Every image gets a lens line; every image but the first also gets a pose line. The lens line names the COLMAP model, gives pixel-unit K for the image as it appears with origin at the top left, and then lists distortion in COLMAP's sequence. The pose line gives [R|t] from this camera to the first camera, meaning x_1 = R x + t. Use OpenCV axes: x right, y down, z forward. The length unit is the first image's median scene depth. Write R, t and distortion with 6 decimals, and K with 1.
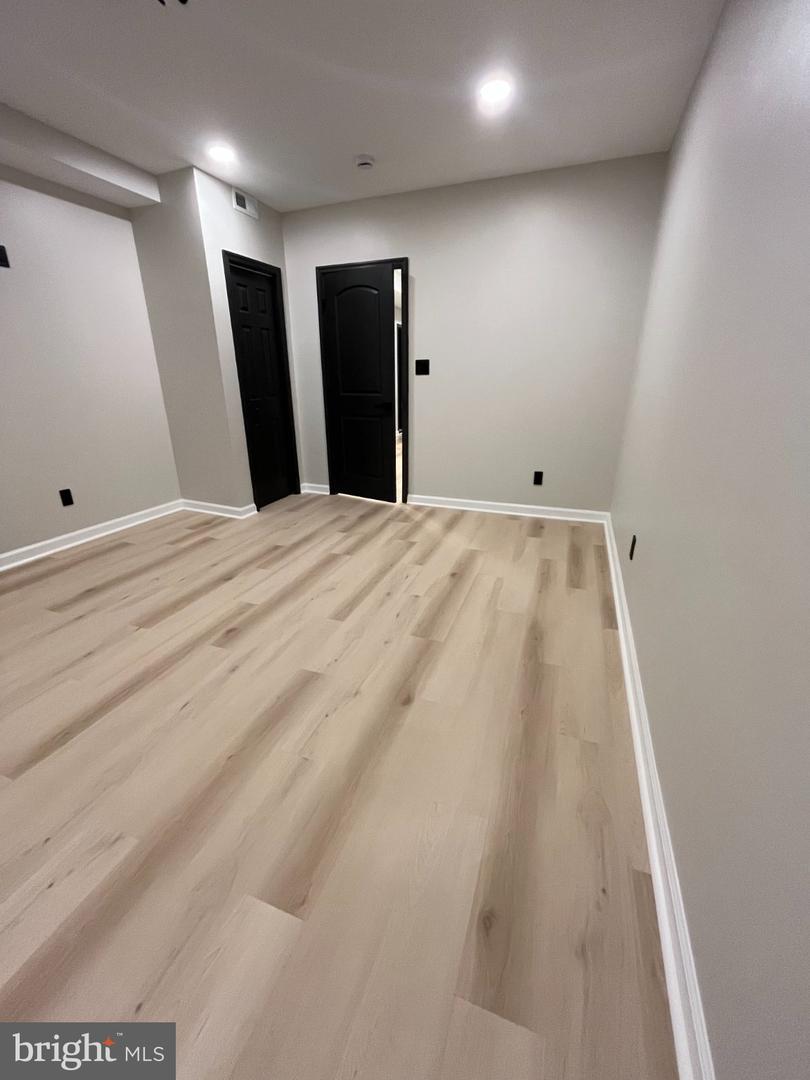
lens RADIAL K [[435.5, 0, 403.0], [0, 435.5, 536.1], [0, 0, 1]] dist [-0.004585, -0.000268]
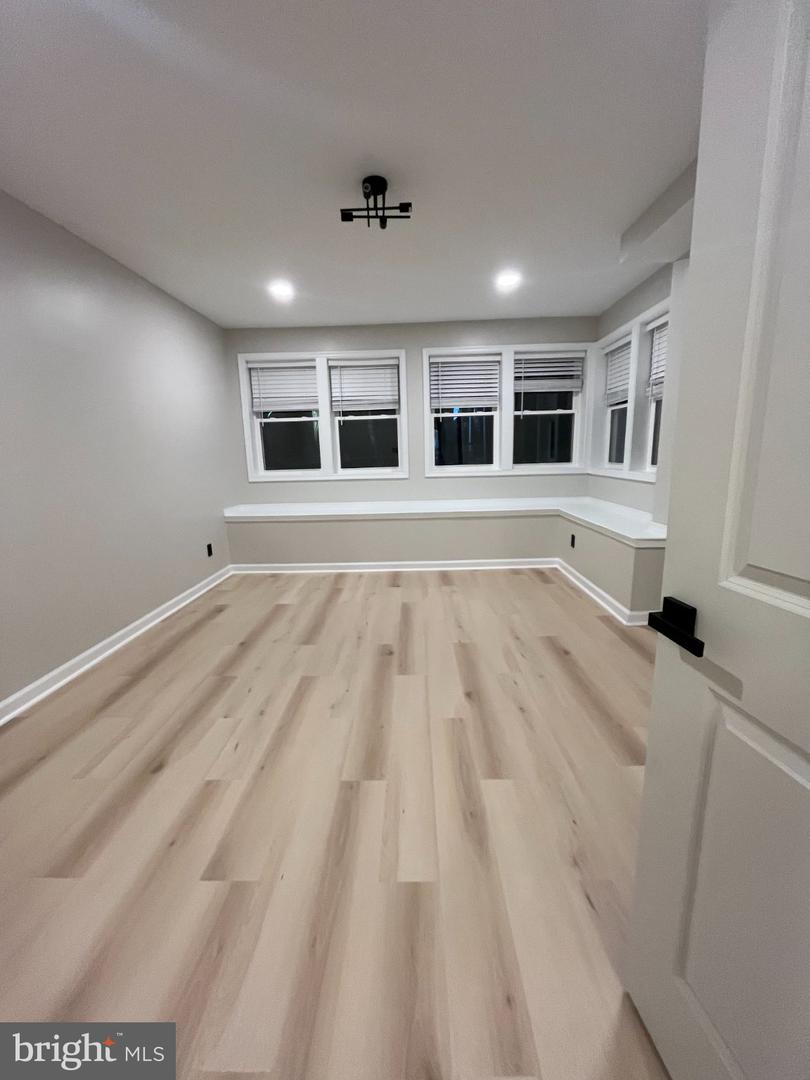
lens RADIAL K [[435.5, 0, 403.0], [0, 435.5, 536.1], [0, 0, 1]] dist [-0.004585, -0.000268]
pose [[-0.945000, 0.089647, -0.314546, -0.060861], [-0.085584, 0.860420, 0.502347, -0.640369], [0.315676, 0.501638, -0.805424, 1.684193]]
